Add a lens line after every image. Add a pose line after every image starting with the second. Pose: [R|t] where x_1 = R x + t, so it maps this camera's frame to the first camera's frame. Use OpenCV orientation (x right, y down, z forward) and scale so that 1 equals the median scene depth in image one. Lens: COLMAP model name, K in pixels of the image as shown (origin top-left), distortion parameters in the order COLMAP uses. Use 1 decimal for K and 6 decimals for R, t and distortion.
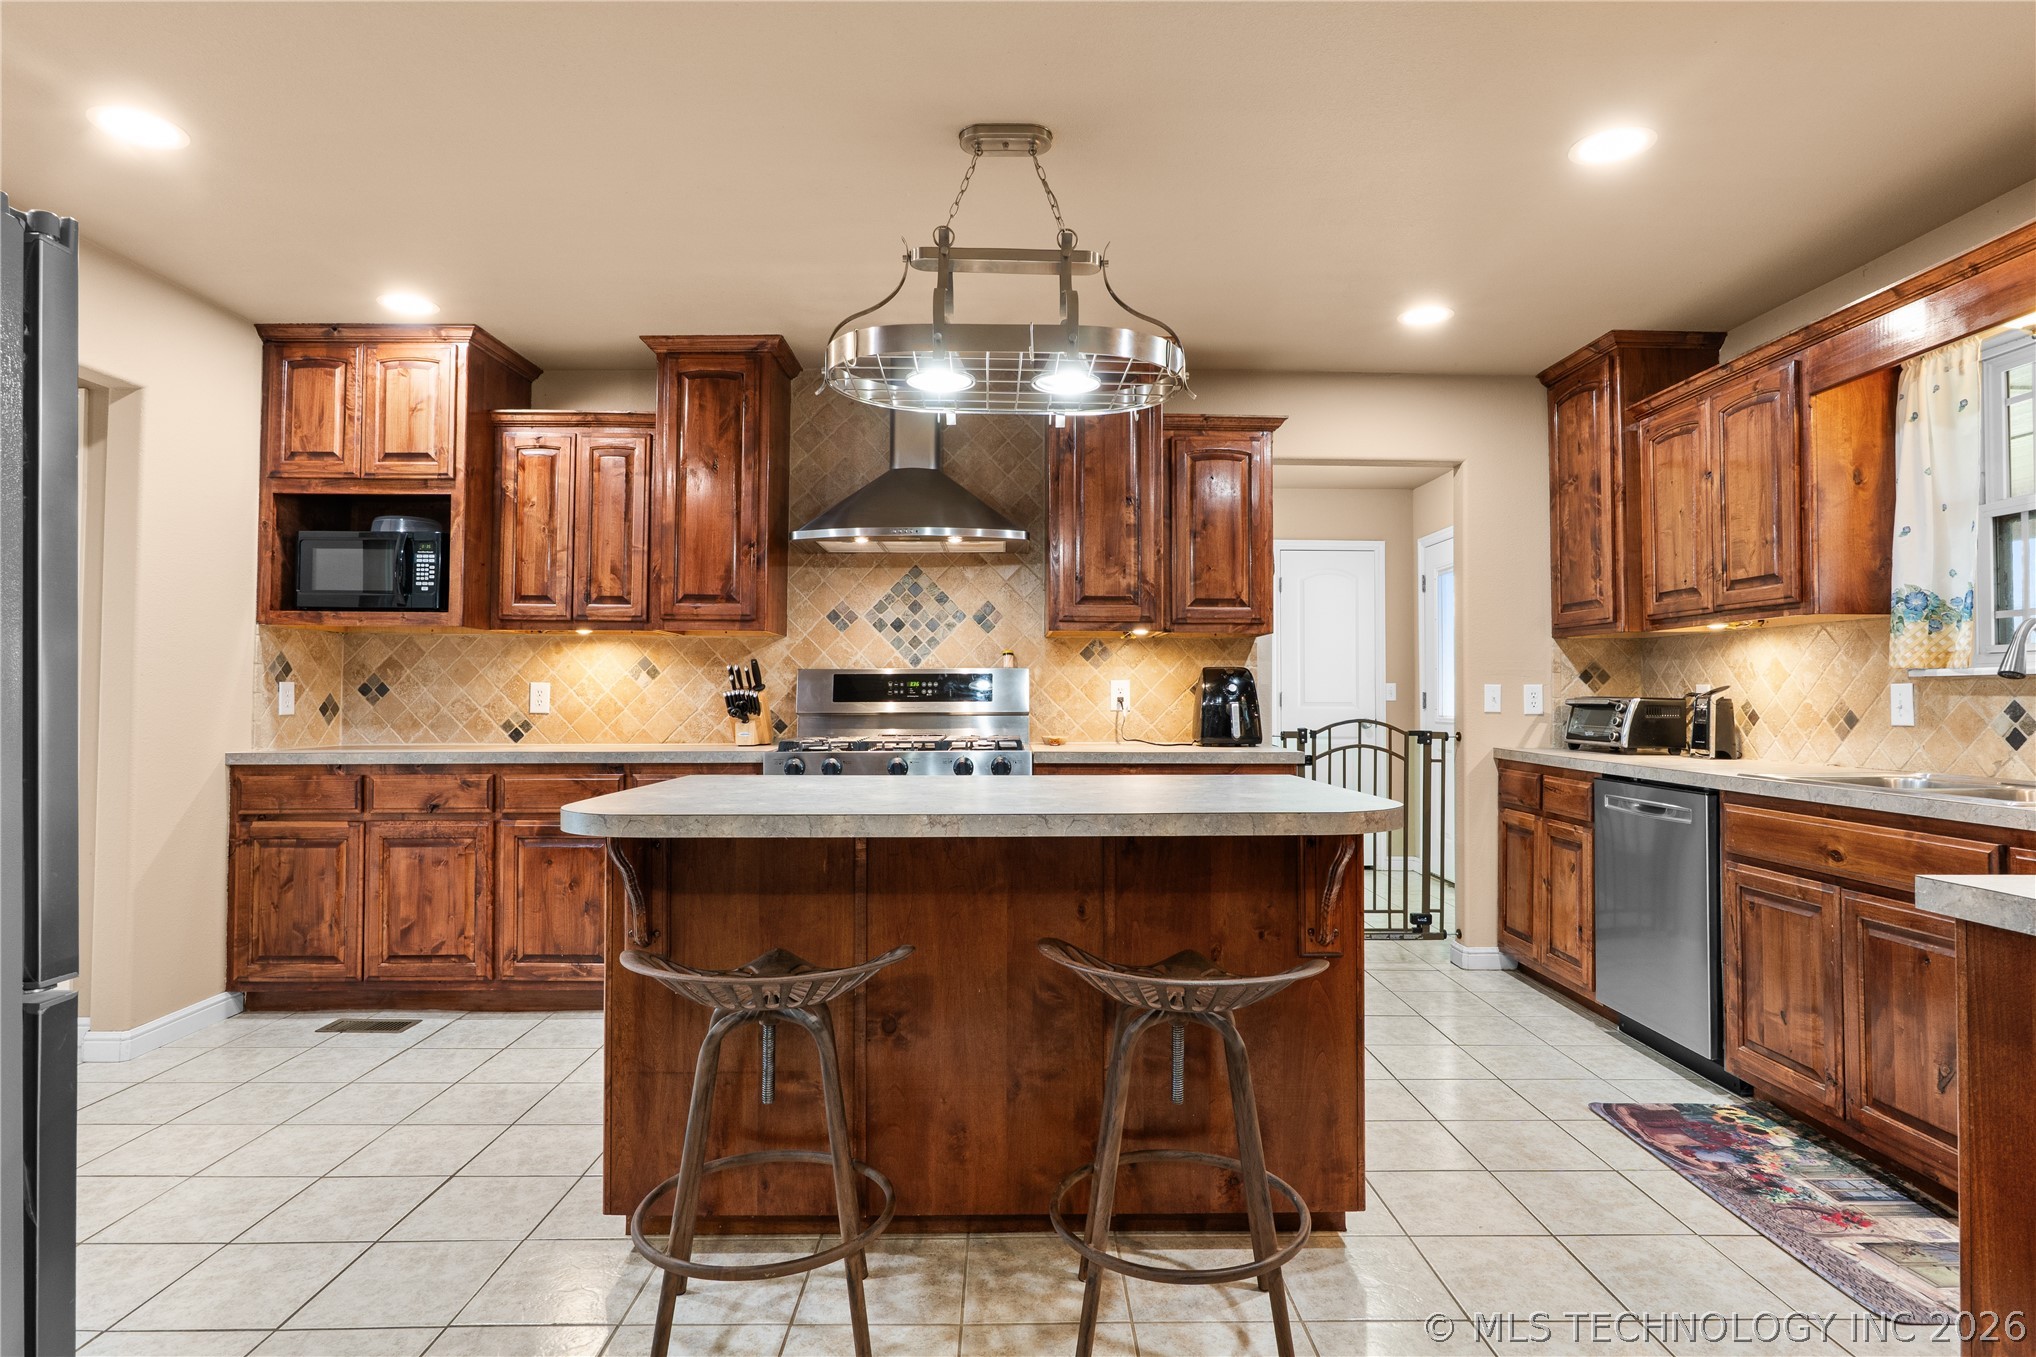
lens RADIAL K [[1086.2, 0, 1017.4], [0, 1086.2, 660.3], [0, 0, 1]] dist [-0.003379, 0.001512]
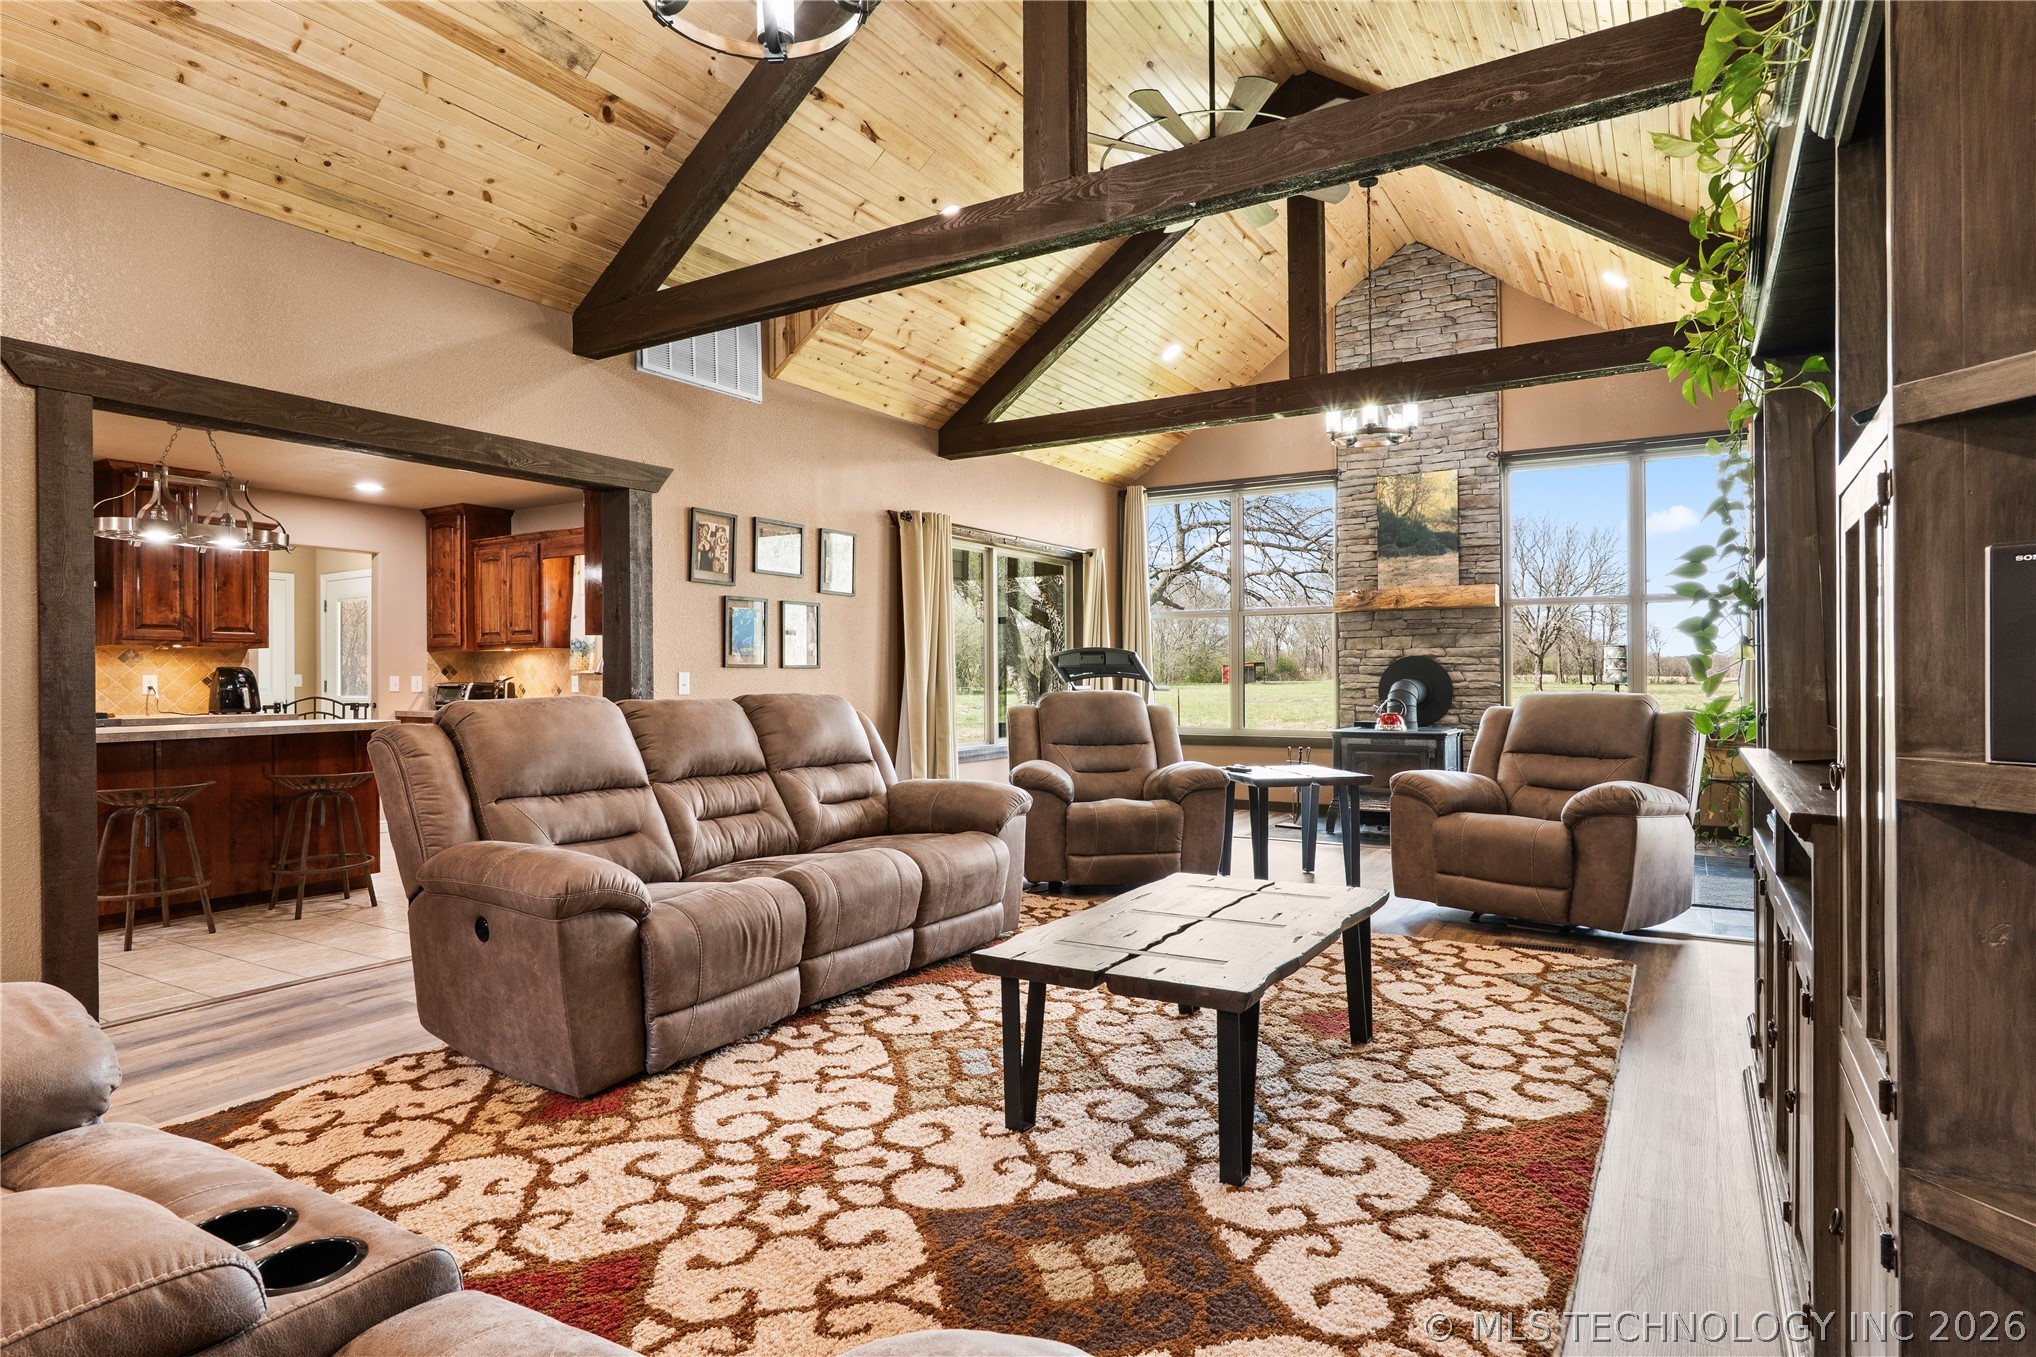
lens RADIAL K [[1087.0, 0, 1051.7], [0, 1087.0, 668.8], [0, 0, 1]] dist [-0.014087, 0.000504]
pose [[0.524130, -0.000316, 0.851638, -0.594752], [-0.017204, 0.999792, 0.010959, -0.032857], [-0.851465, -0.020395, 0.524015, -1.001166]]
